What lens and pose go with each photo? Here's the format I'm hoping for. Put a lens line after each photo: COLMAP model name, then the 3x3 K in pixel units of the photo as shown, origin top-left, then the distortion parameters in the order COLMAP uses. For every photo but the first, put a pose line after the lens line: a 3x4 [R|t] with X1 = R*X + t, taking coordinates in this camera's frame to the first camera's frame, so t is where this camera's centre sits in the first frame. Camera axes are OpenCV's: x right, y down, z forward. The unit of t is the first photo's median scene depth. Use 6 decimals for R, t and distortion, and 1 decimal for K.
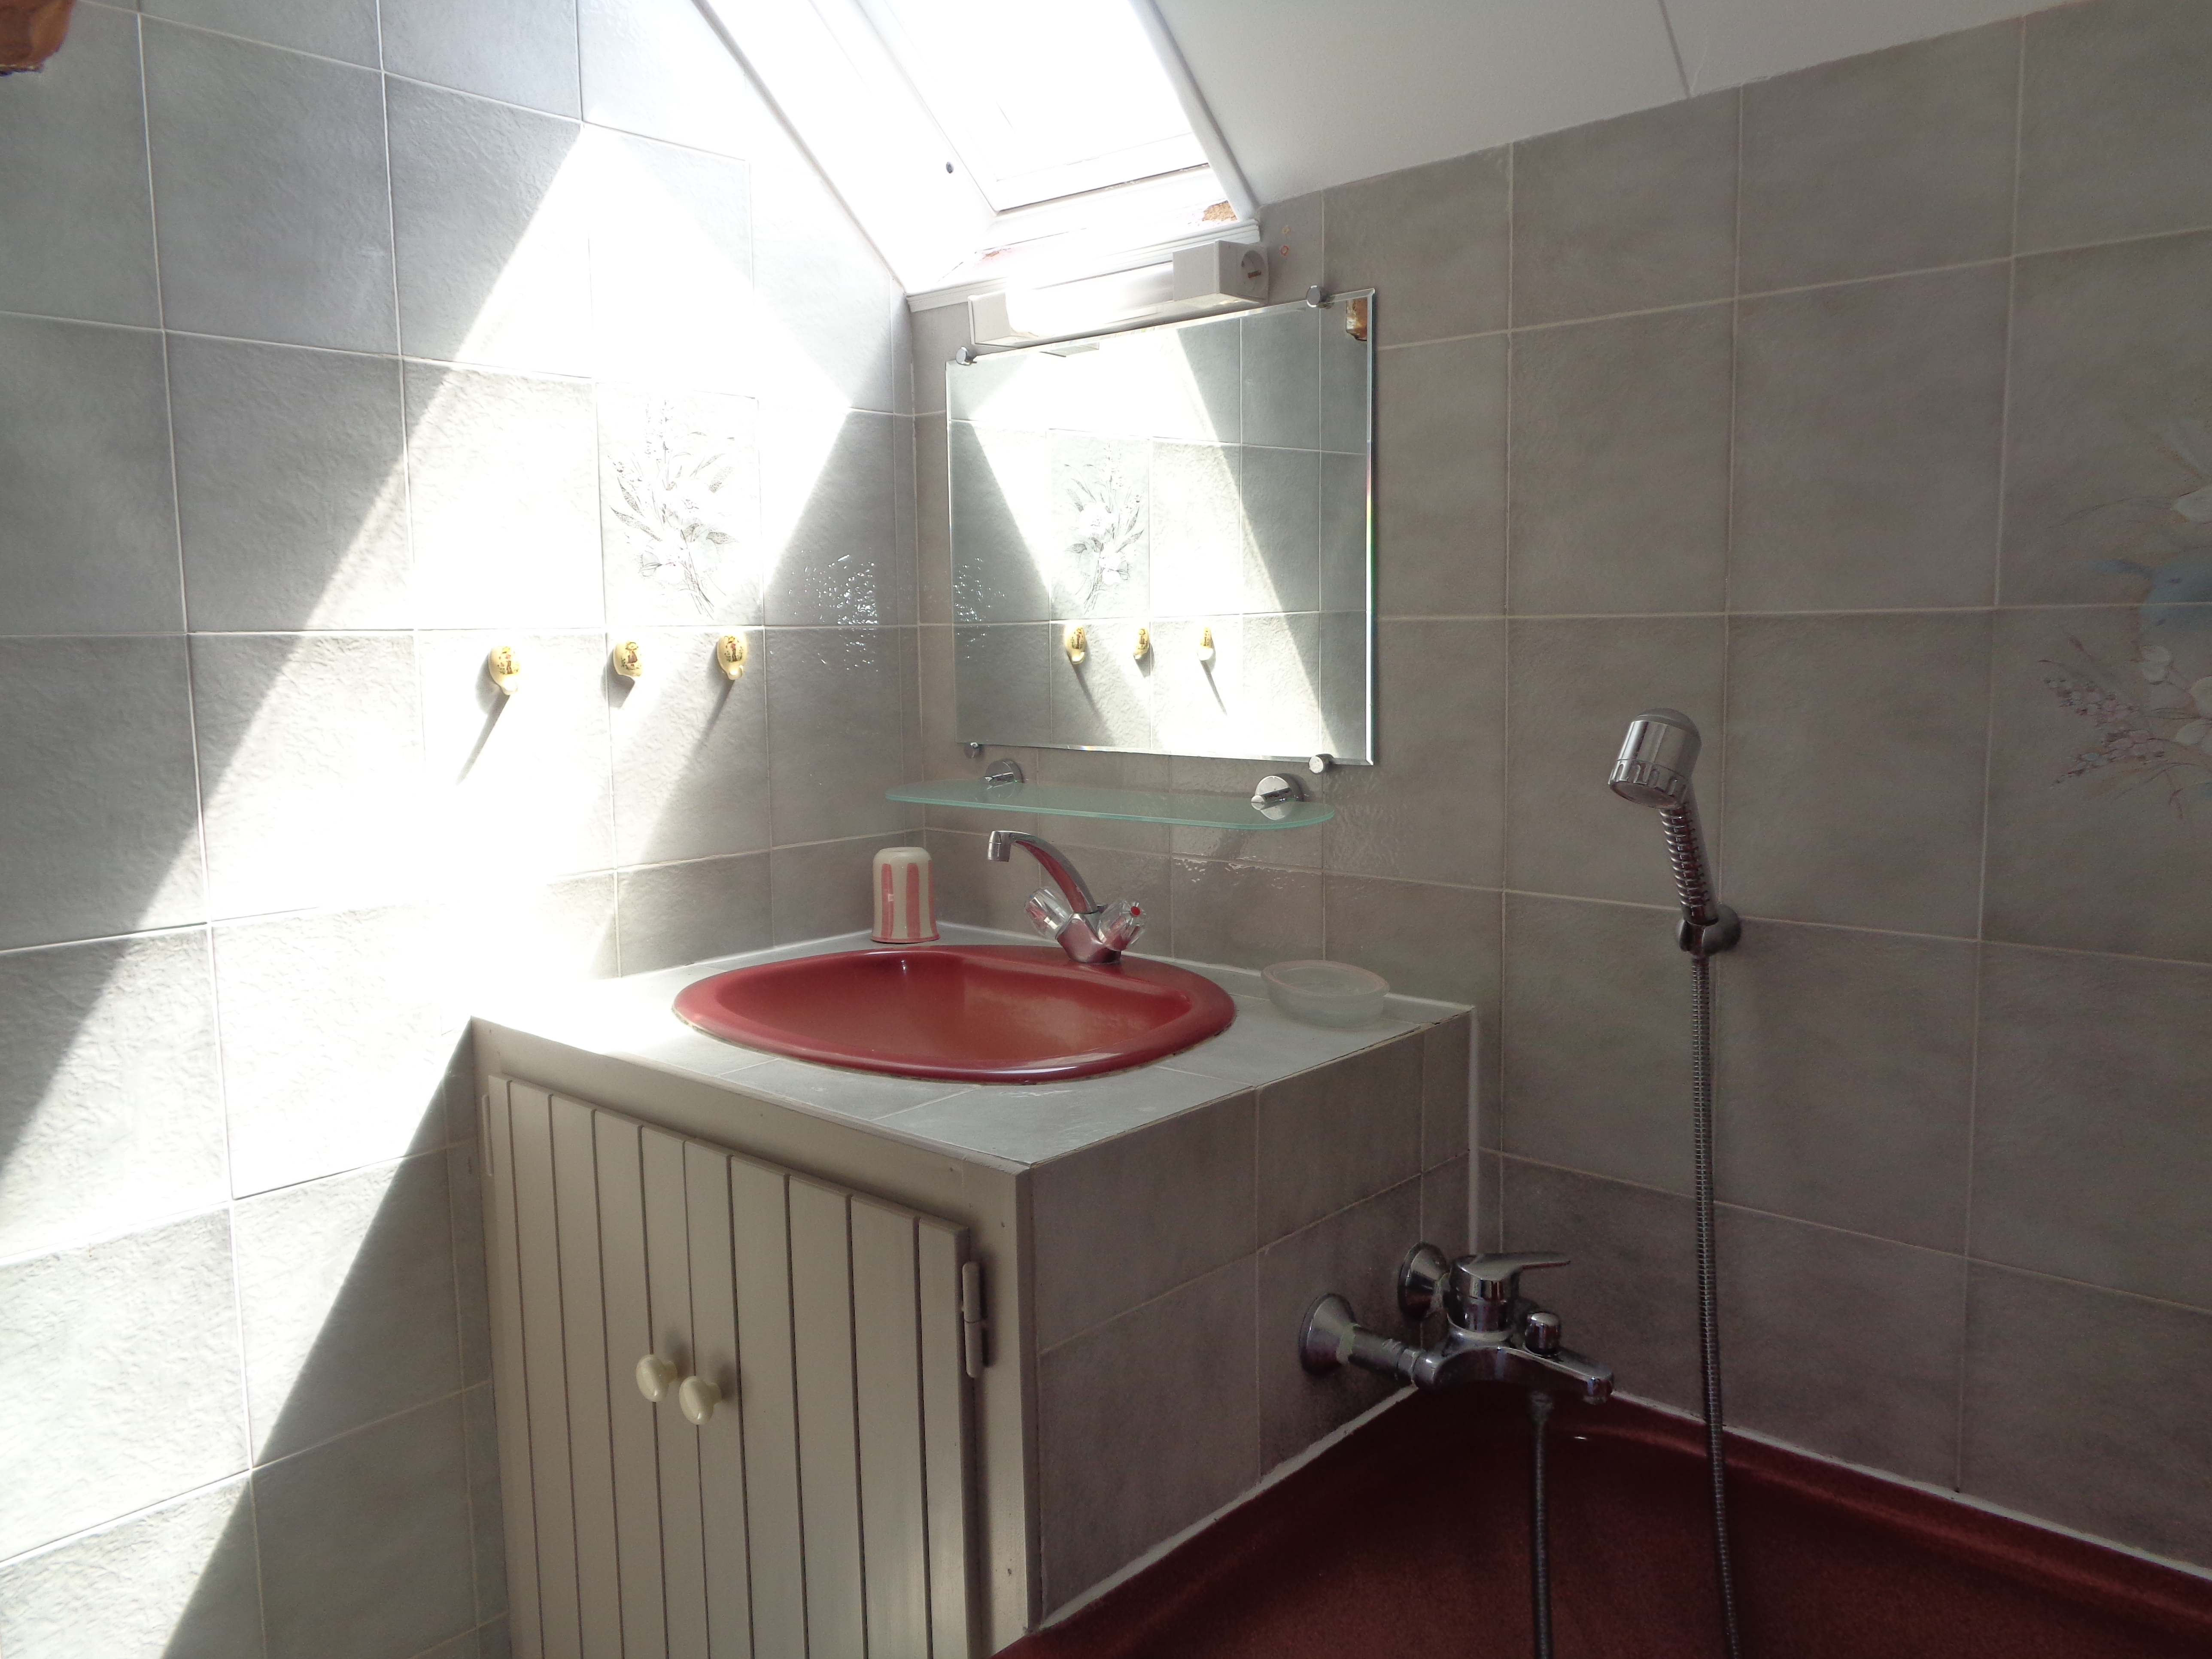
lens RADIAL K [[1649.0, 0, 1106.7], [0, 1649.0, 823.7], [0, 0, 1]] dist [0.002890, -0.001329]
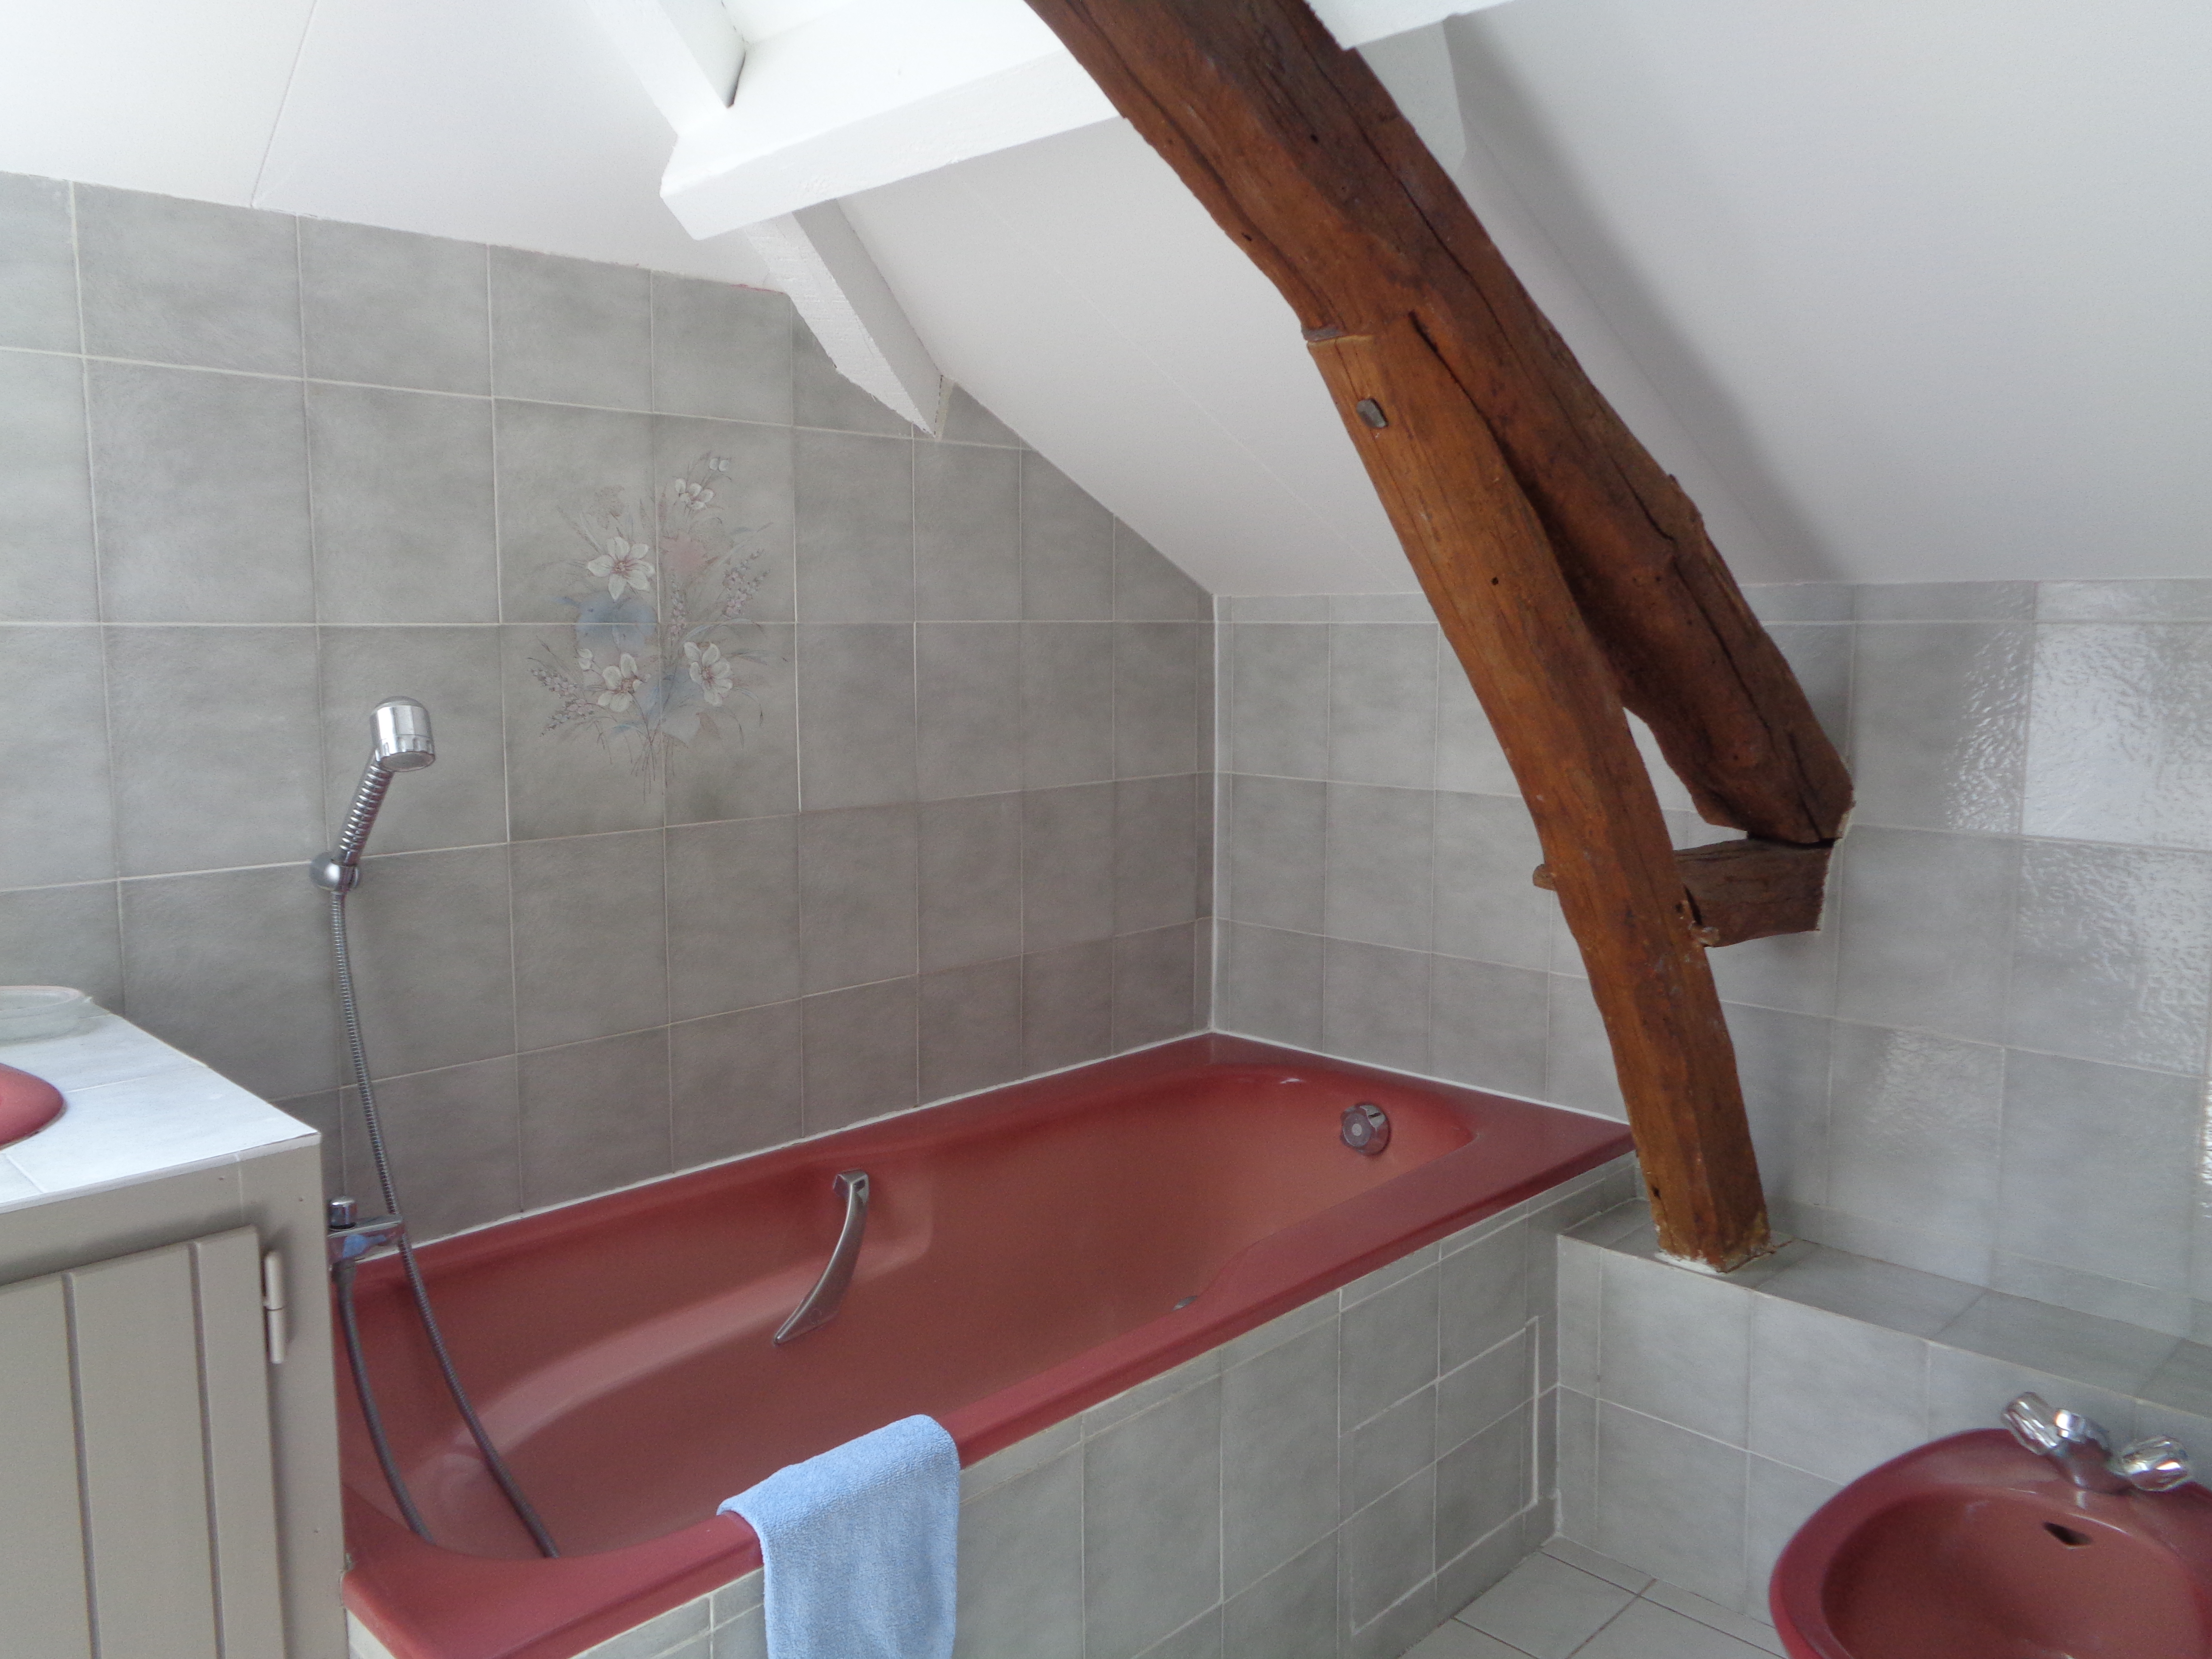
lens RADIAL K [[1649.0, 0, 1105.7], [0, 1649.0, 828.1], [0, 0, 1]] dist [0.002890, -0.001329]
pose [[0.048180, -0.108861, 0.992889, -0.930046], [0.113385, 0.988214, 0.102846, -0.035566], [-0.992382, 0.107623, 0.059955, 0.351945]]
